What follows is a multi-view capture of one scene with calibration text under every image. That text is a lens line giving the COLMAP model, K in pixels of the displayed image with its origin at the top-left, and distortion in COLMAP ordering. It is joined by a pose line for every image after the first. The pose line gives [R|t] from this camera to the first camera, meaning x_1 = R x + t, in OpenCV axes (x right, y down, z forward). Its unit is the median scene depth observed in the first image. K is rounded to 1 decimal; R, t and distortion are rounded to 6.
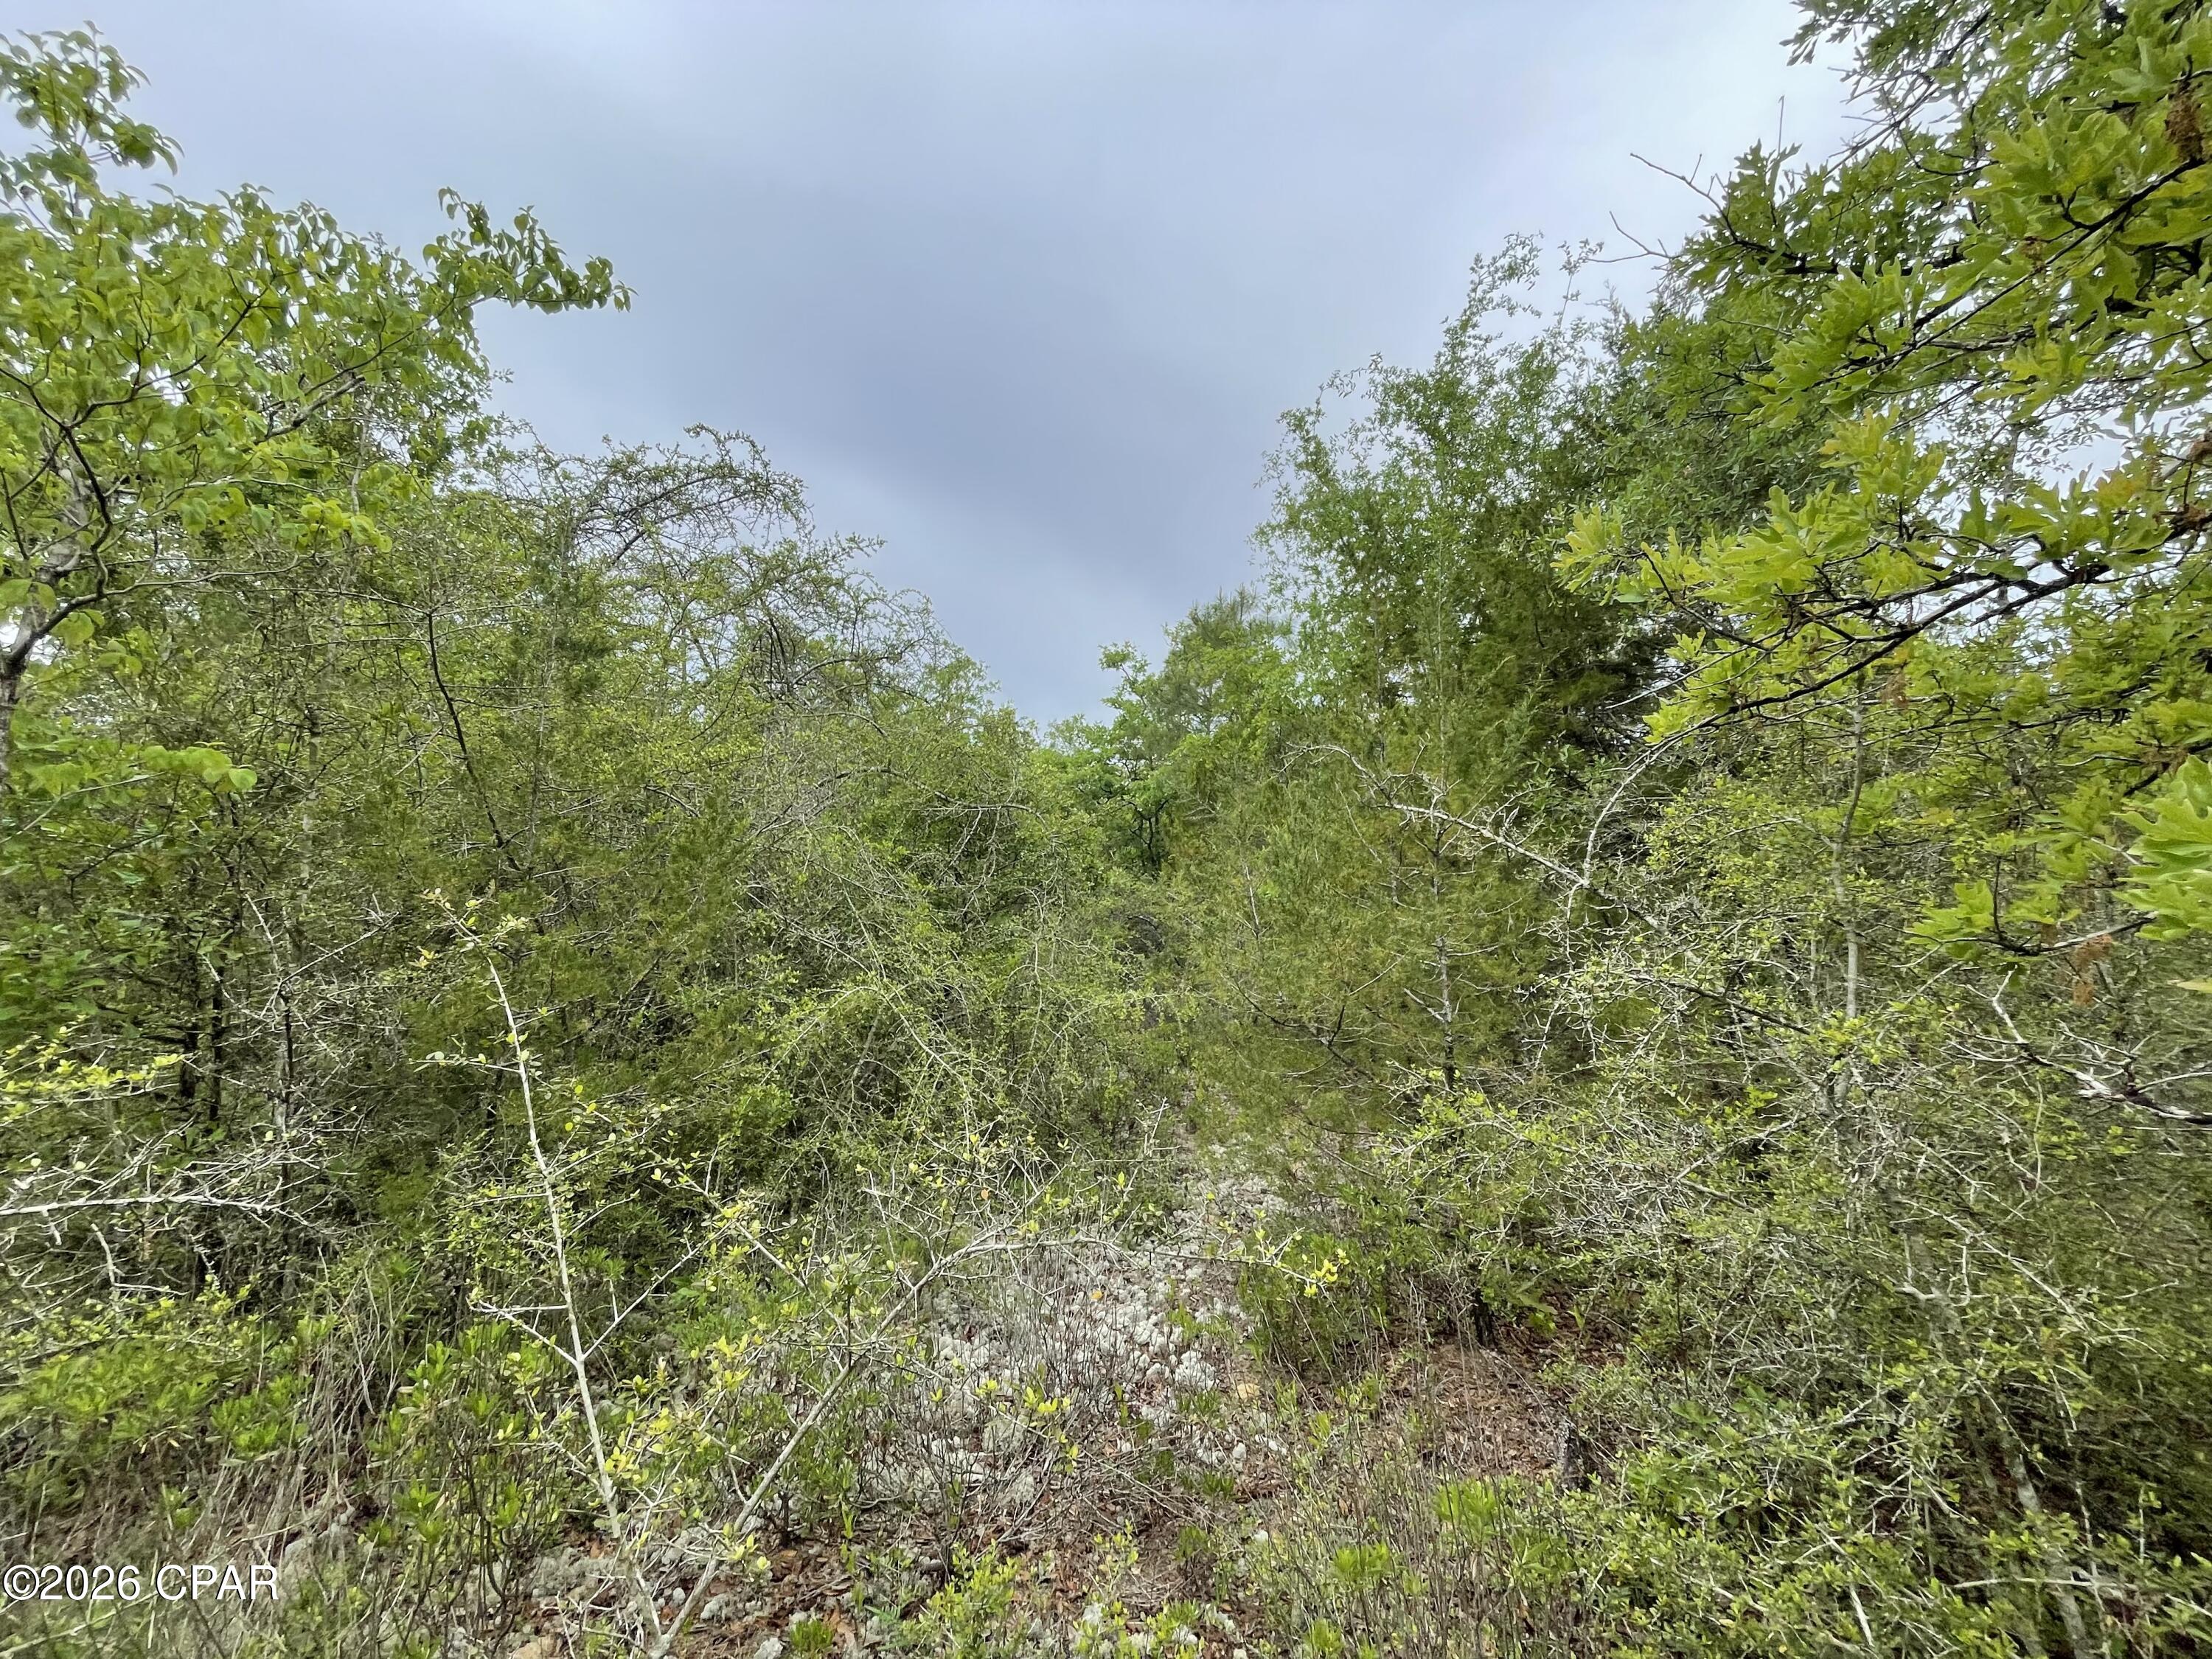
lens RADIAL K [[901.5, 0, 1109.9], [0, 901.5, 812.7], [0, 0, 1]] dist [0.021905, -0.007201]
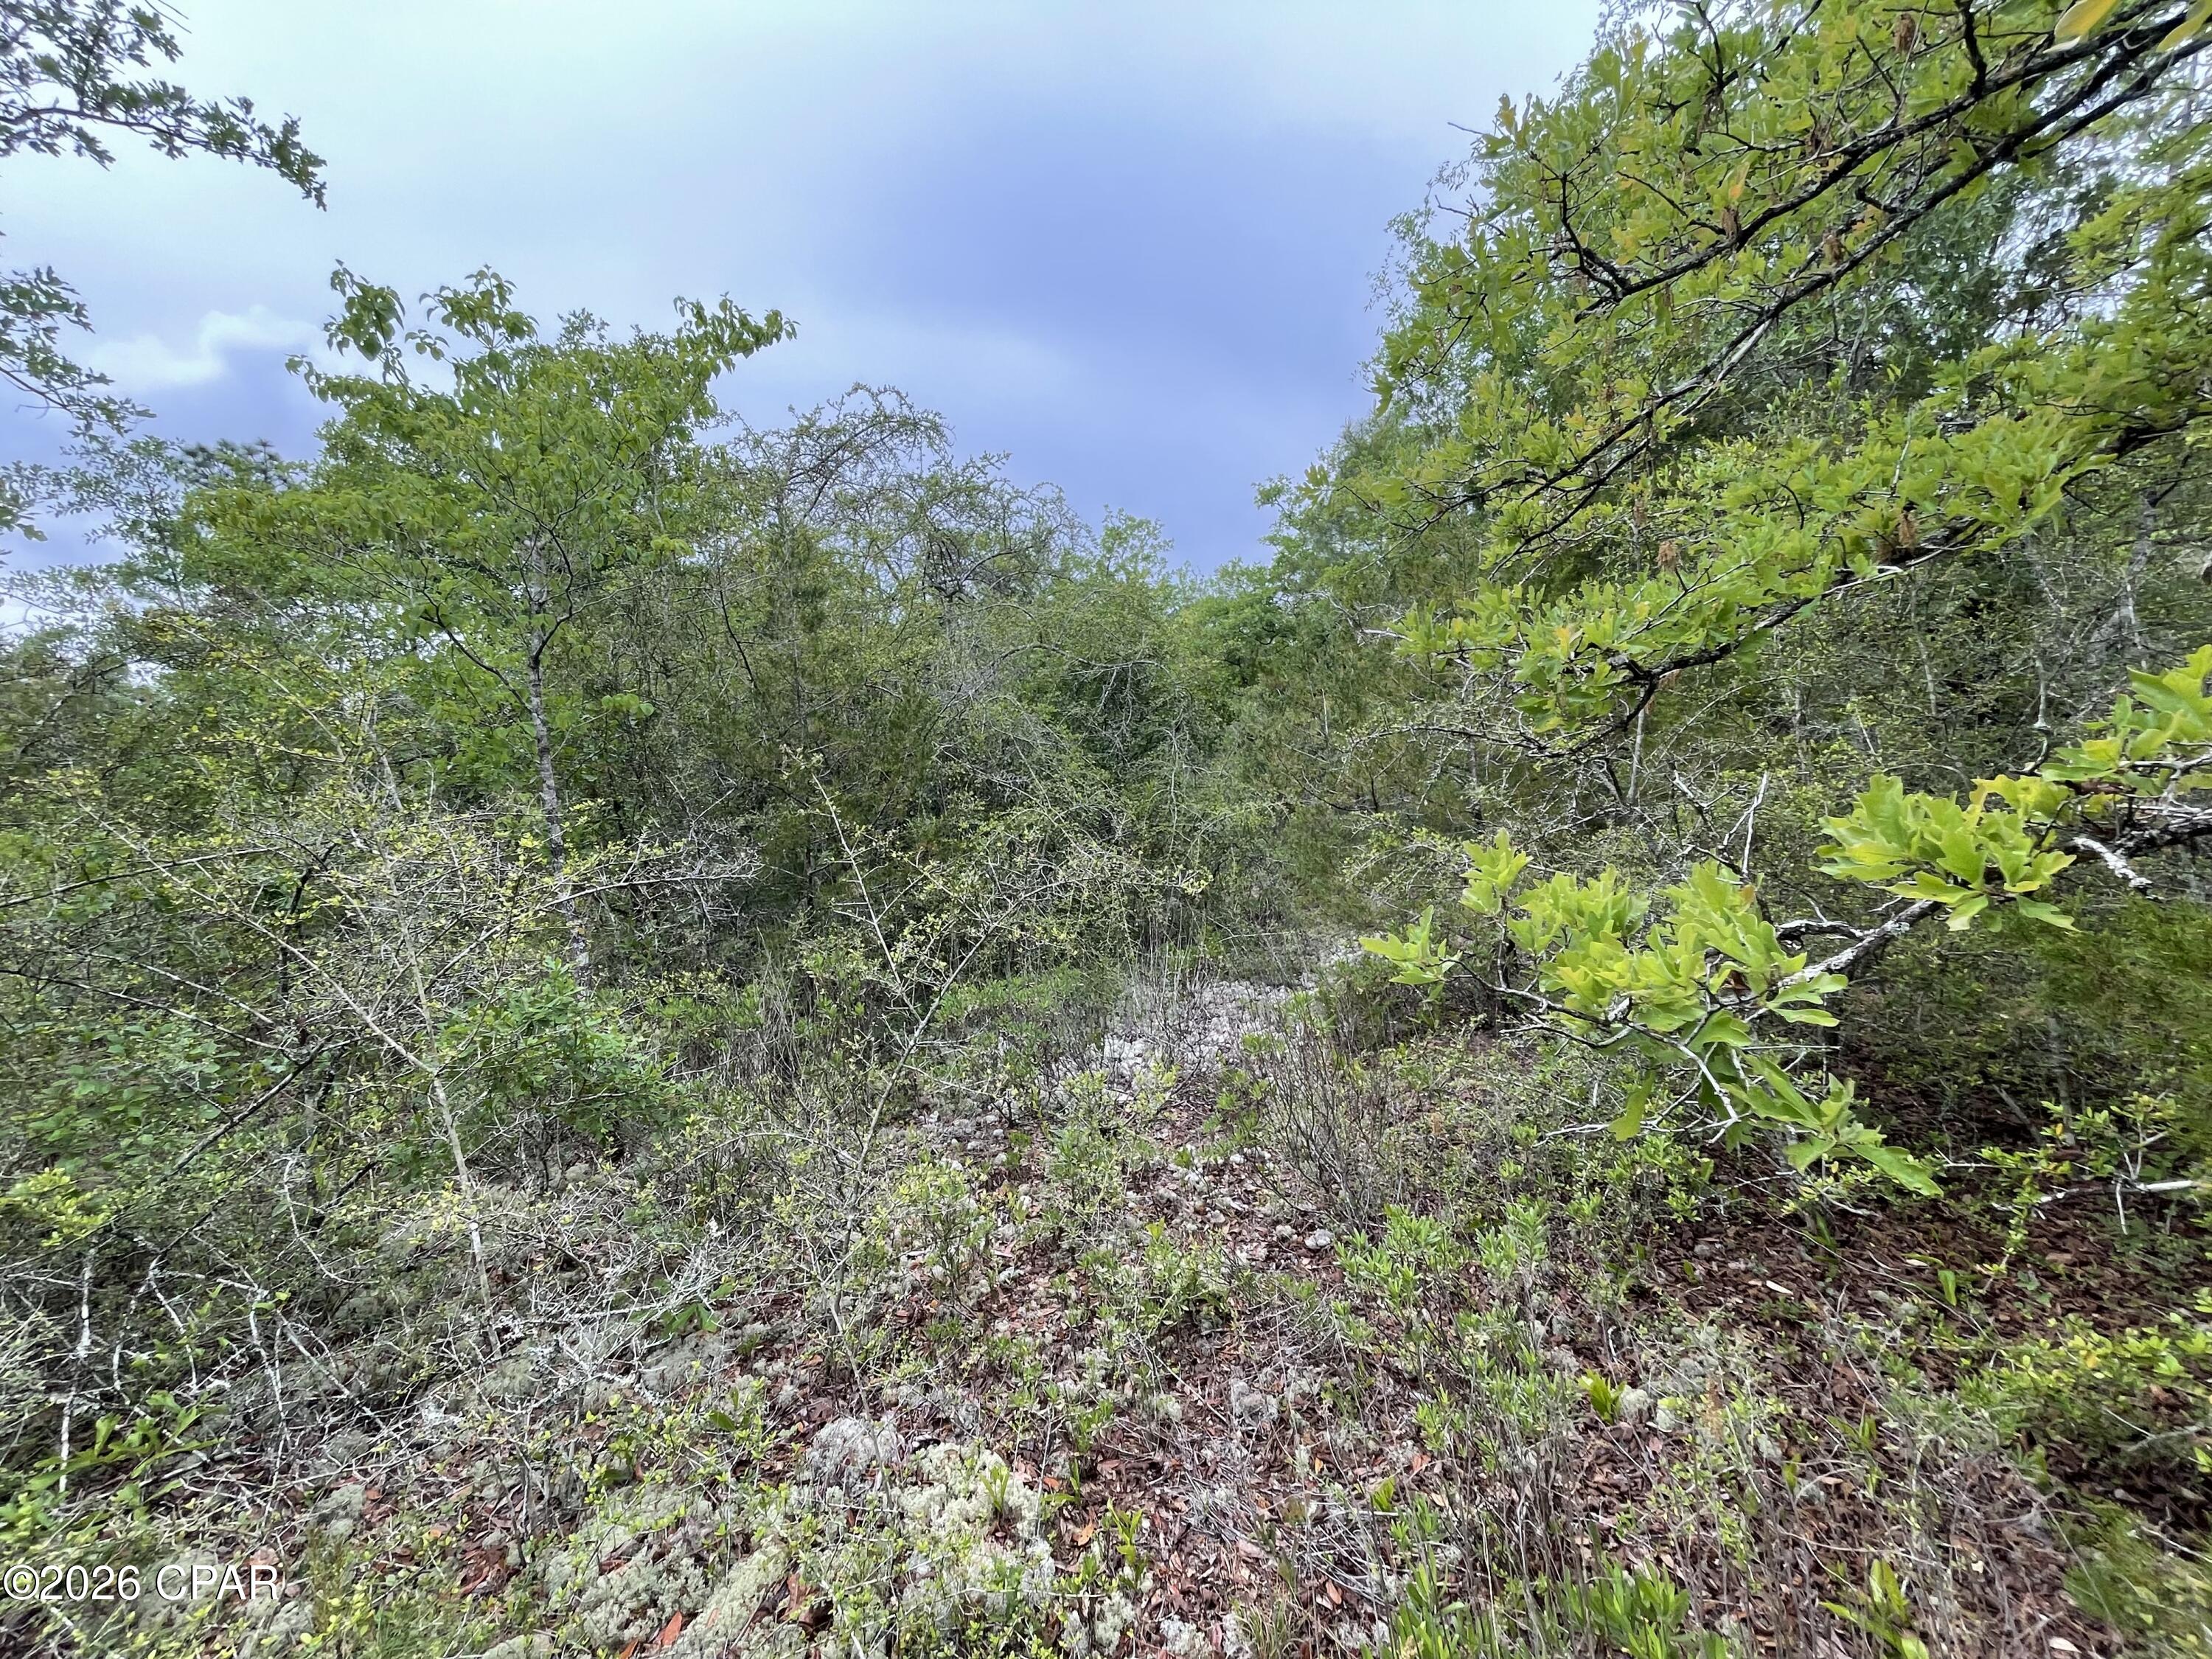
lens RADIAL K [[886.3, 0, 1106.0], [0, 886.3, 829.5], [0, 0, 1]] dist [-0.002400, -0.008292]
pose [[0.968719, -0.082360, -0.234095, 0.111663], [0.124828, 0.977011, 0.172820, 0.000756], [0.214480, -0.196636, 0.956730, -0.204560]]
